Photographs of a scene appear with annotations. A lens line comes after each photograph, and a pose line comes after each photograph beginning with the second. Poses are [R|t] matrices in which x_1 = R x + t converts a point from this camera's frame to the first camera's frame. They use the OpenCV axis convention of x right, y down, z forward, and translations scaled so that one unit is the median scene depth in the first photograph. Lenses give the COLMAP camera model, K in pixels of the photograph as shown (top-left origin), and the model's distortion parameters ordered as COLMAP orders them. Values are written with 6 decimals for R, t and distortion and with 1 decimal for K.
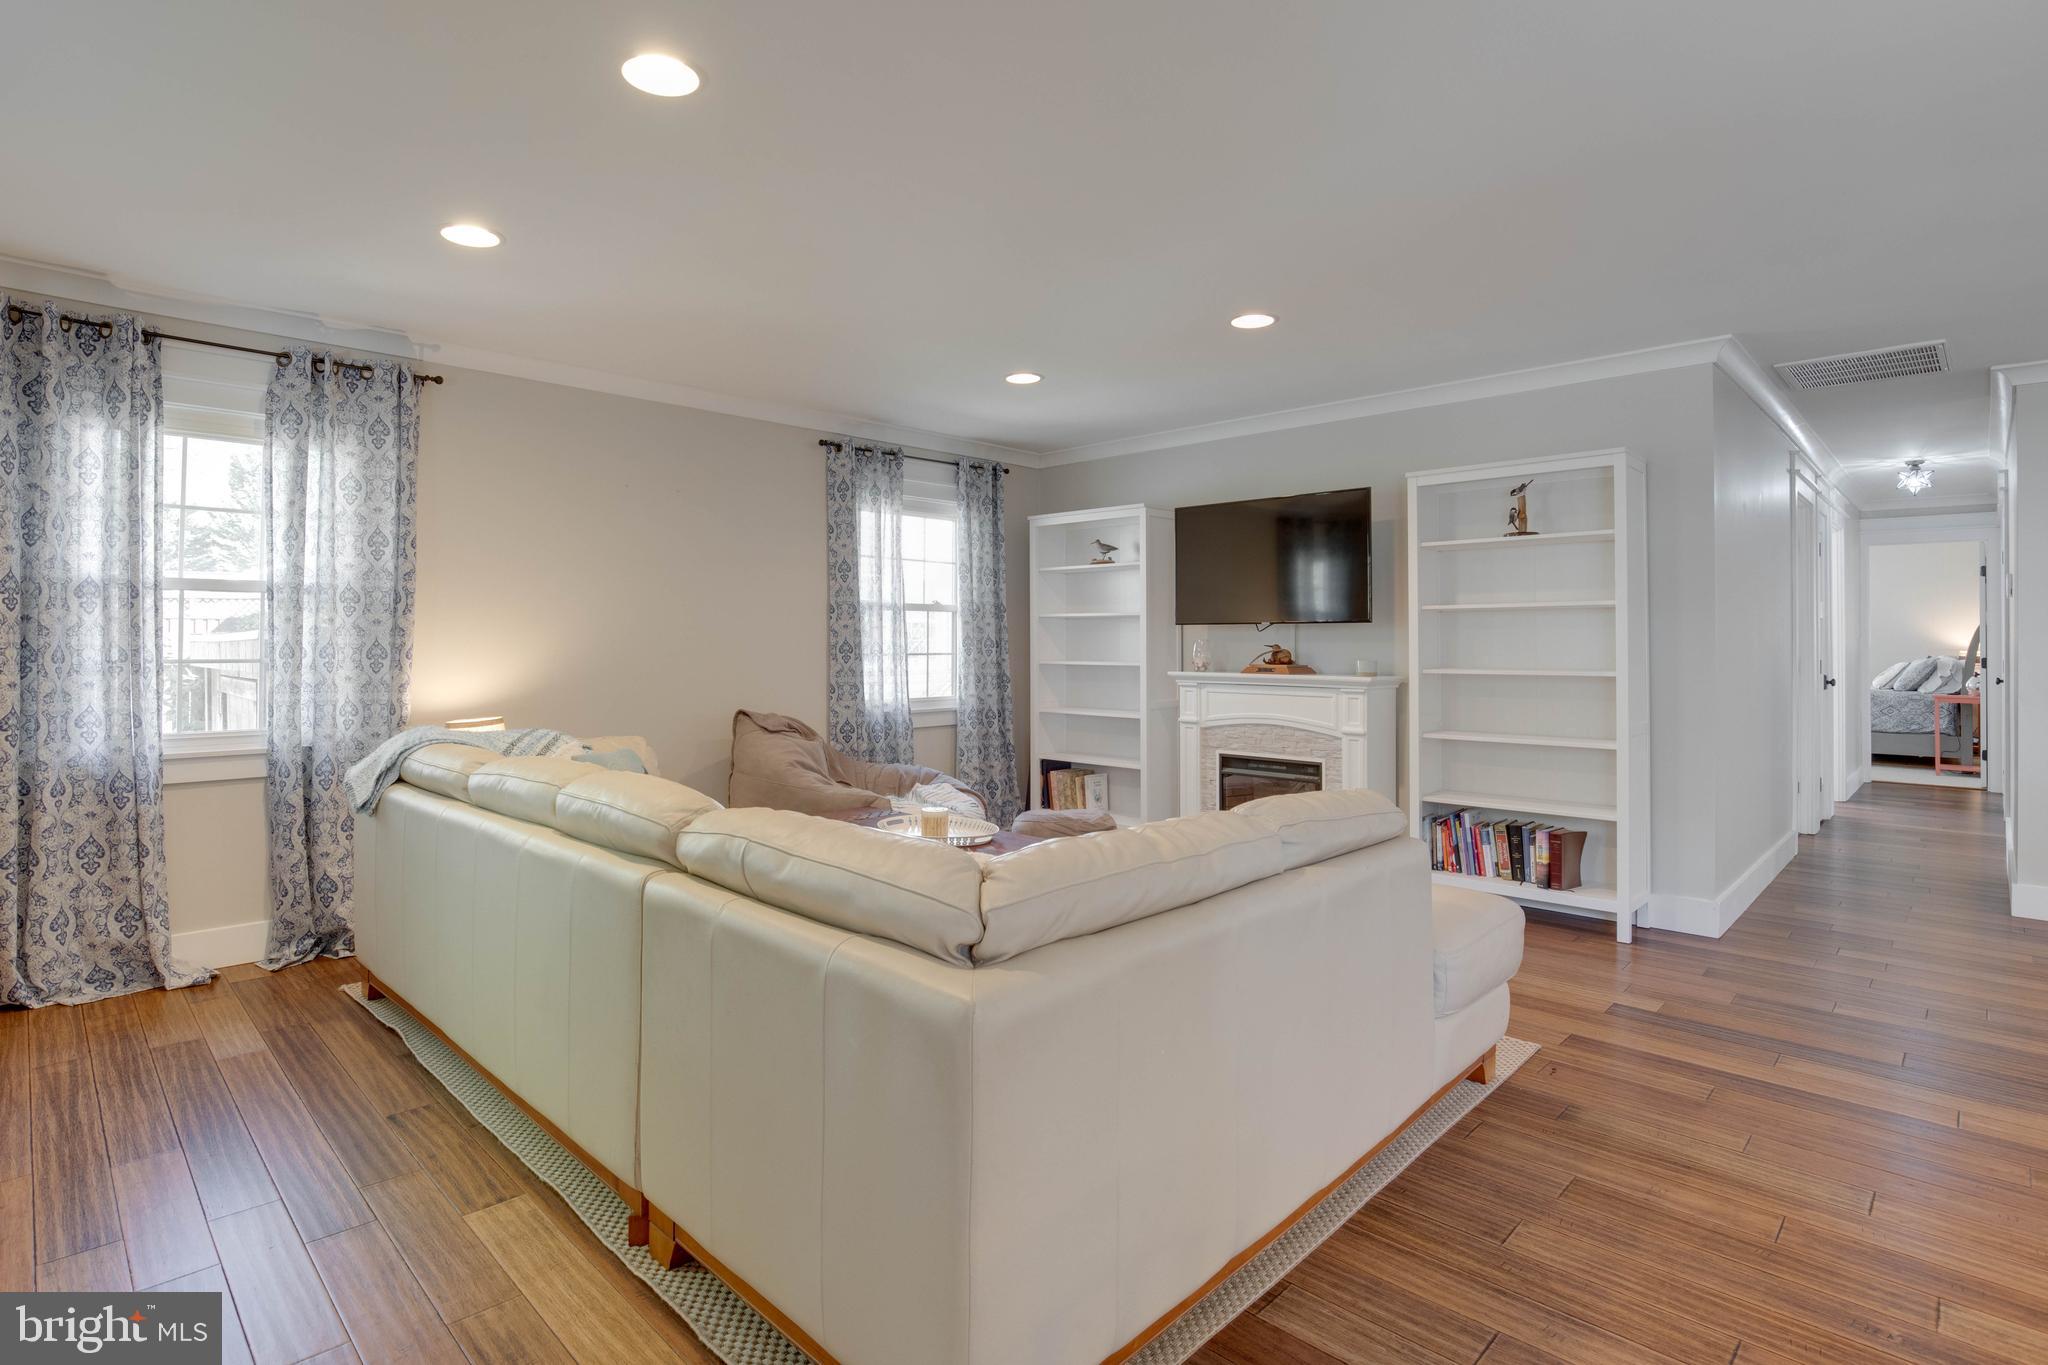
lens RADIAL K [[1022.7, 0, 962.4], [0, 1022.7, 626.7], [0, 0, 1]] dist [-0.027171, 0.000148]
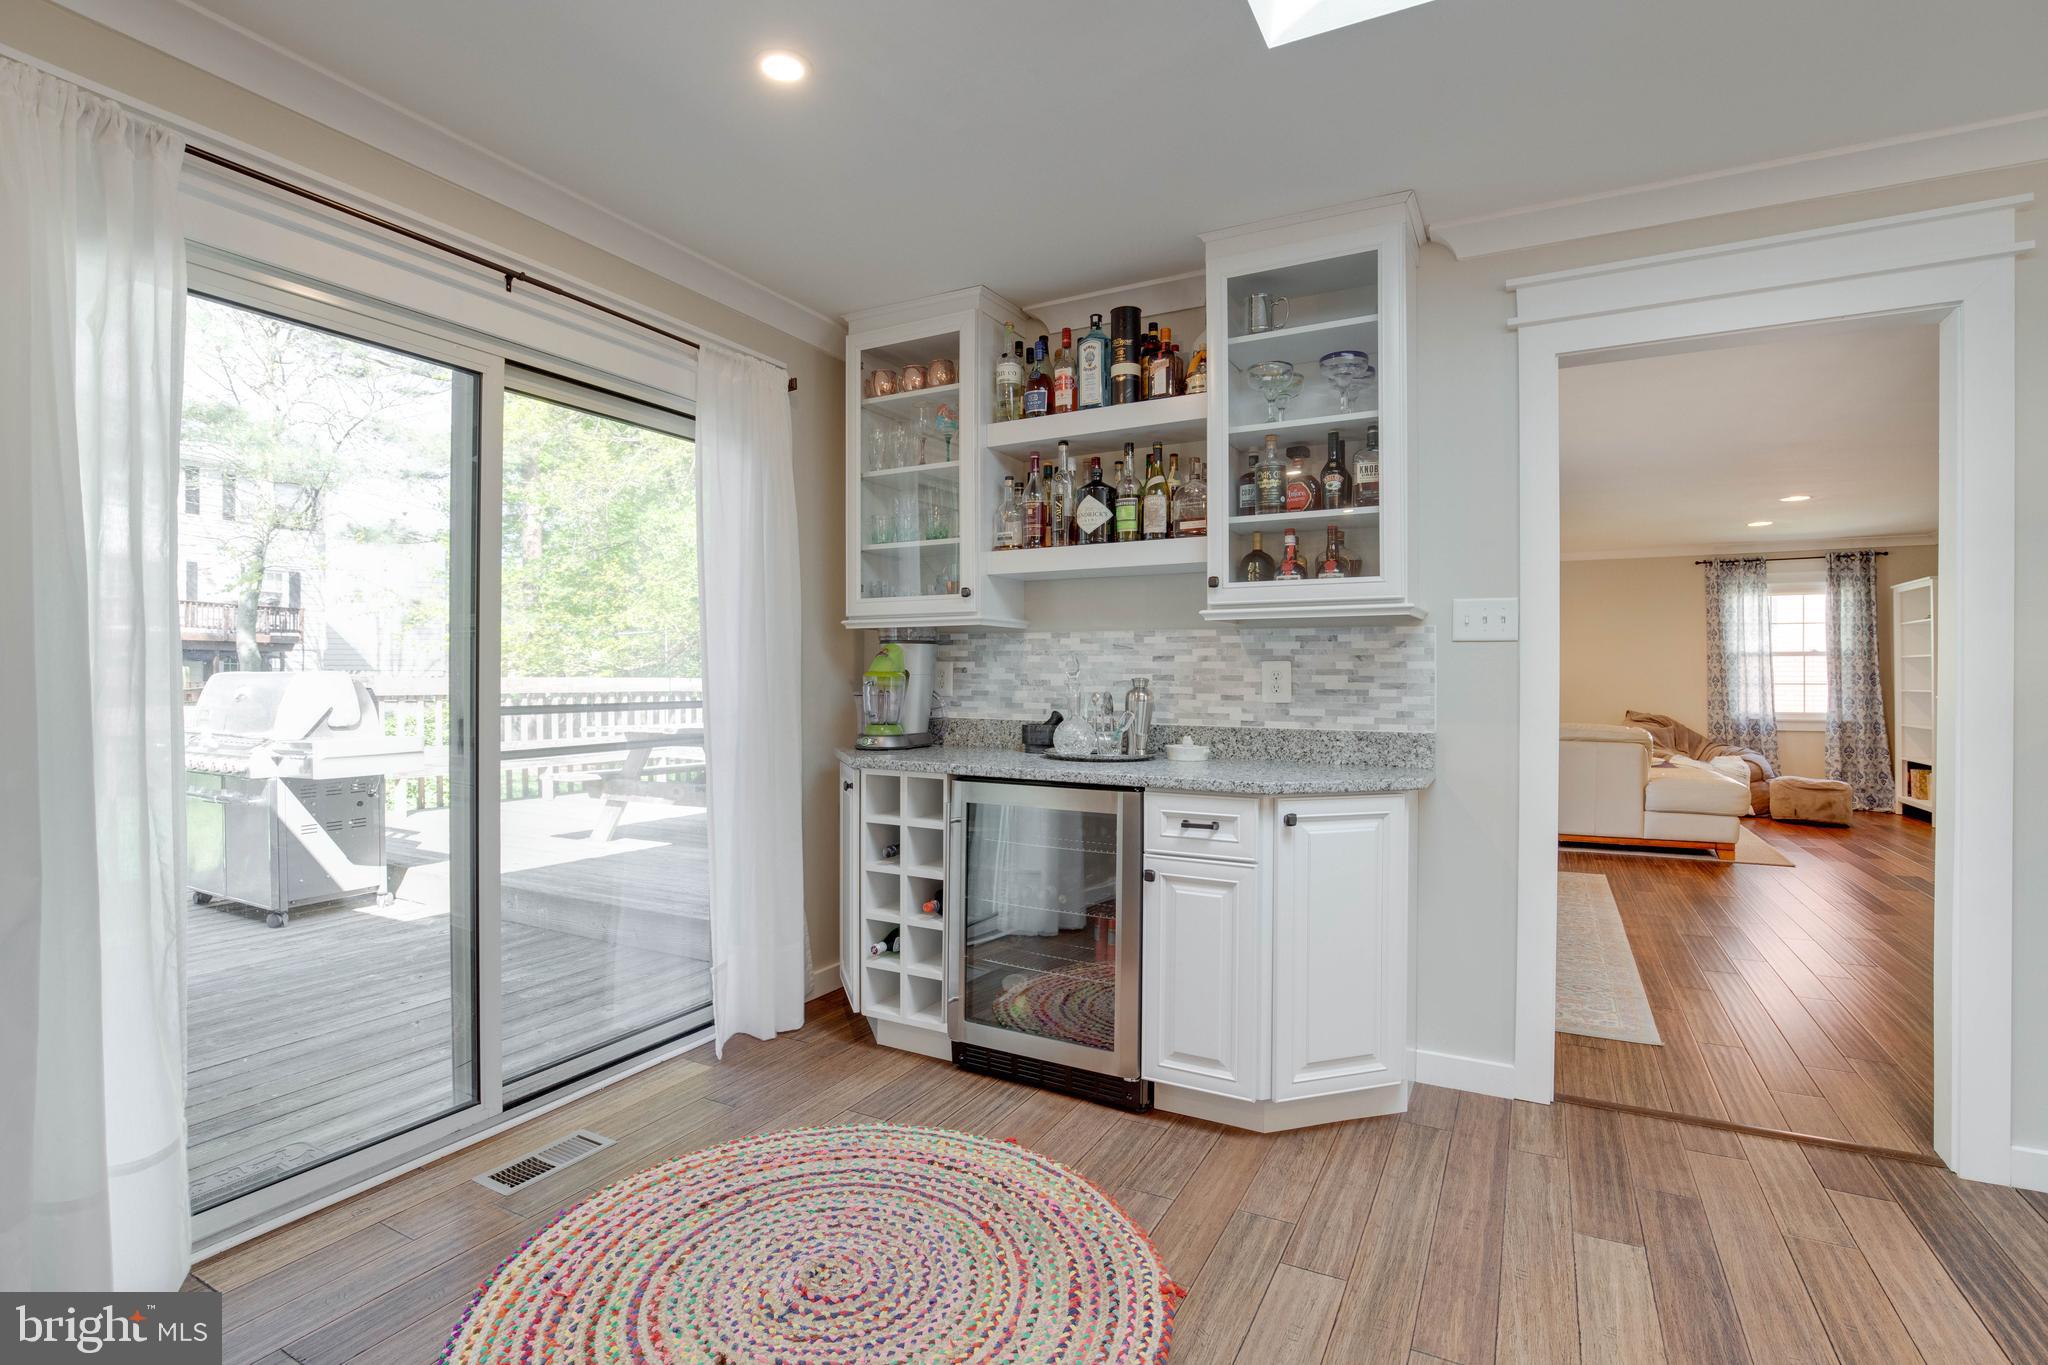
lens RADIAL K [[945.1, 0, 1024.0], [0, 945.1, 682.5], [0, 0, 1]] dist [-0.023442, 0.000092]
pose [[0.309566, 0.001040, -0.950877, 1.407681], [0.011761, 0.999919, 0.004922, 0.006144], [0.950805, -0.012707, 0.309528, -0.820658]]
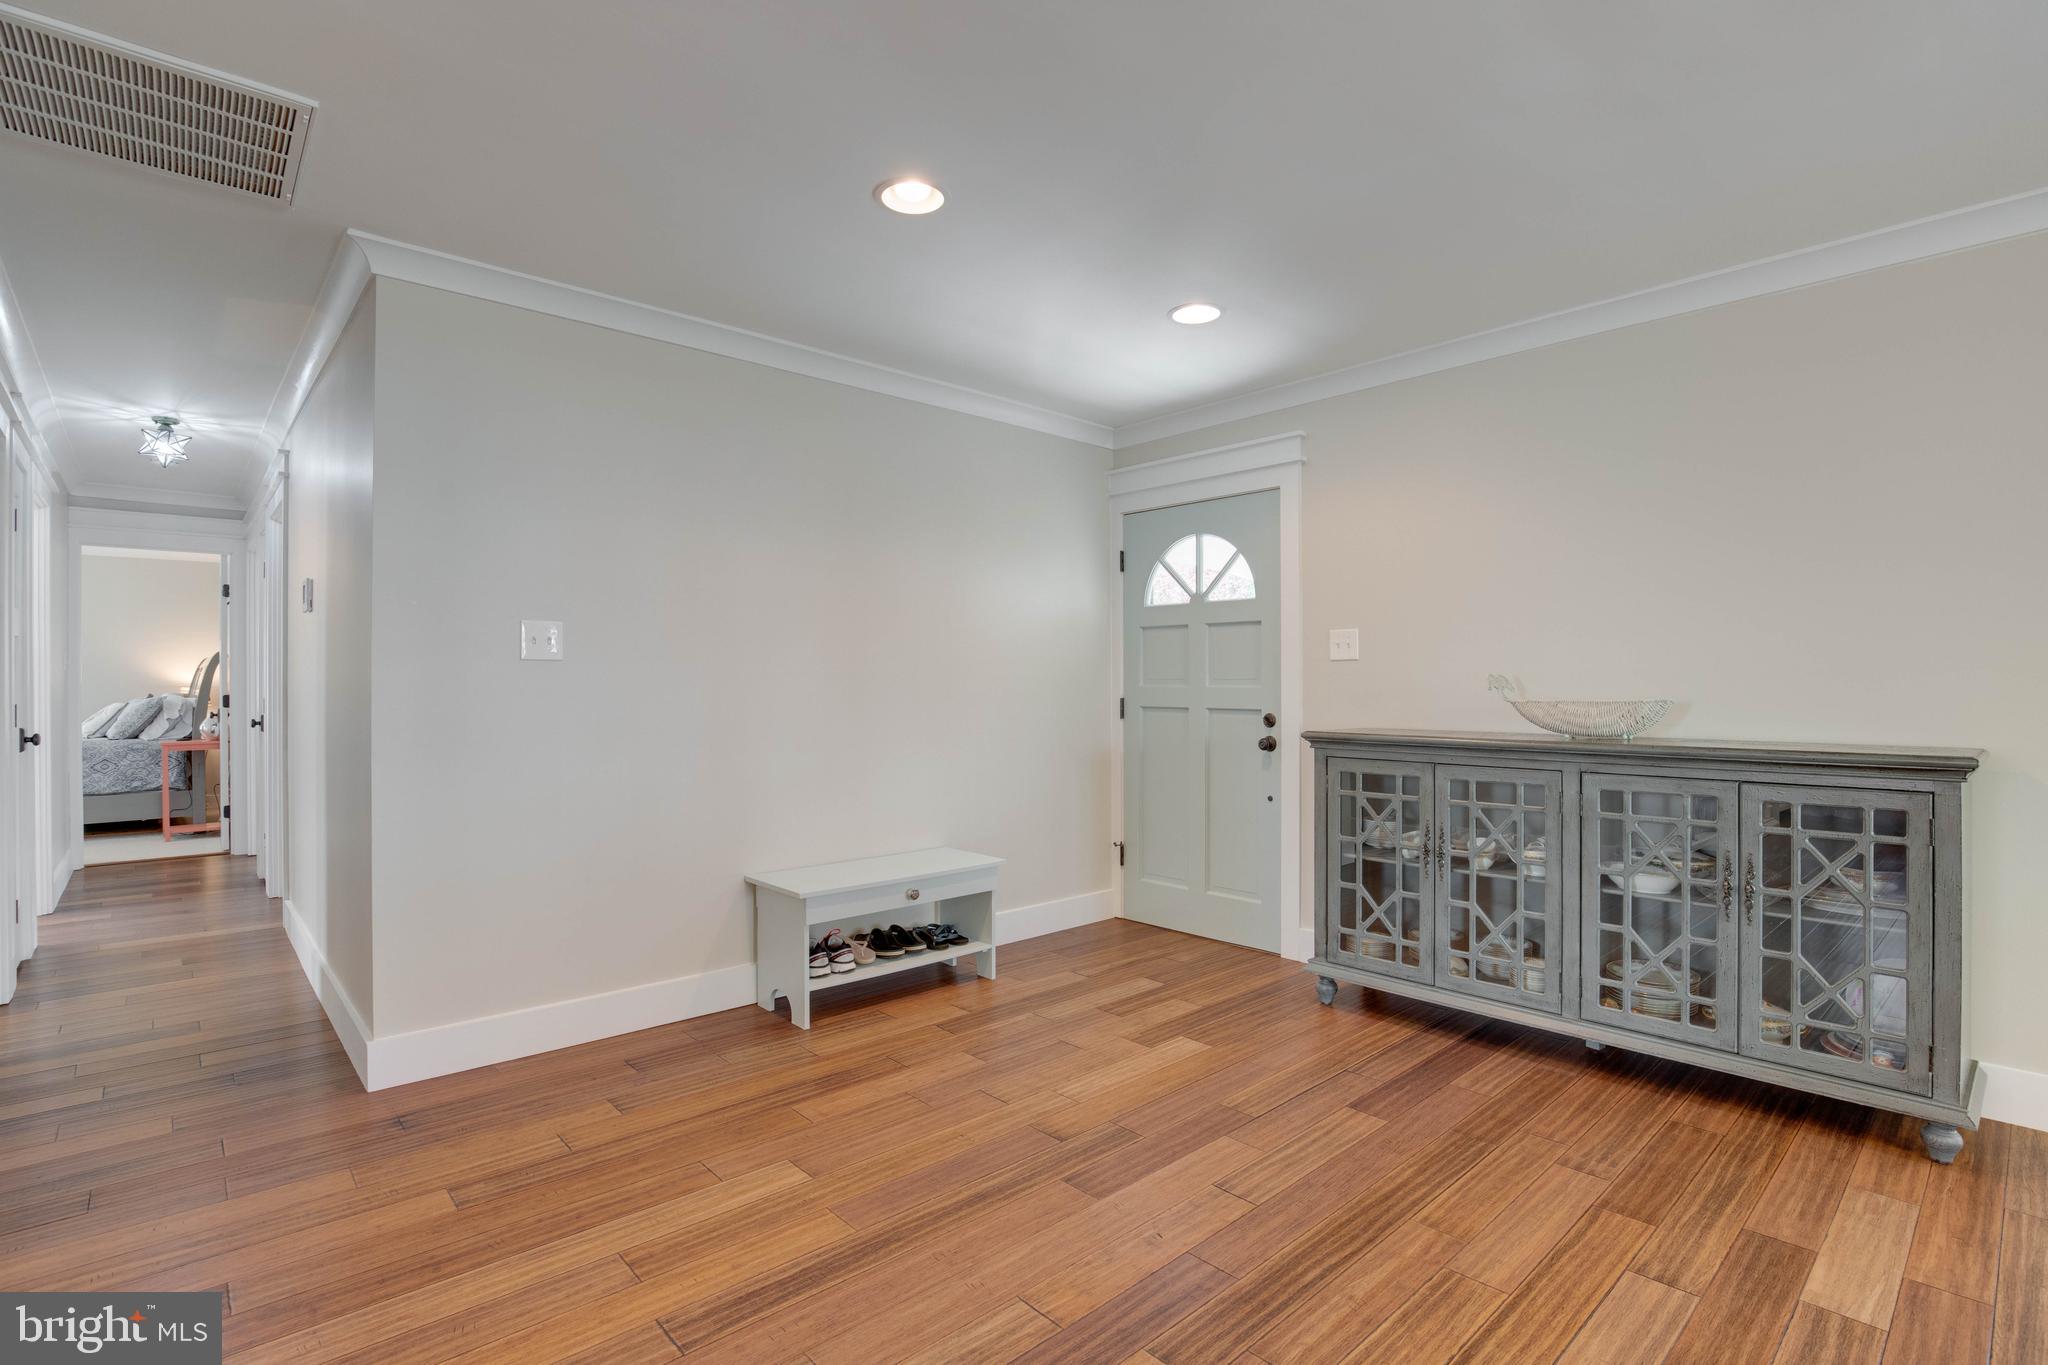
lens RADIAL K [[960.2, 0, 1053.4], [0, 960.2, 682.5], [0, 0, 1]] dist [-0.027475, 0.000424]
pose [[0.007742, -0.007298, 0.999943, 0.477599], [-0.009928, 0.999924, 0.007374, 0.015271], [-0.999921, -0.009984, 0.007669, 0.585583]]
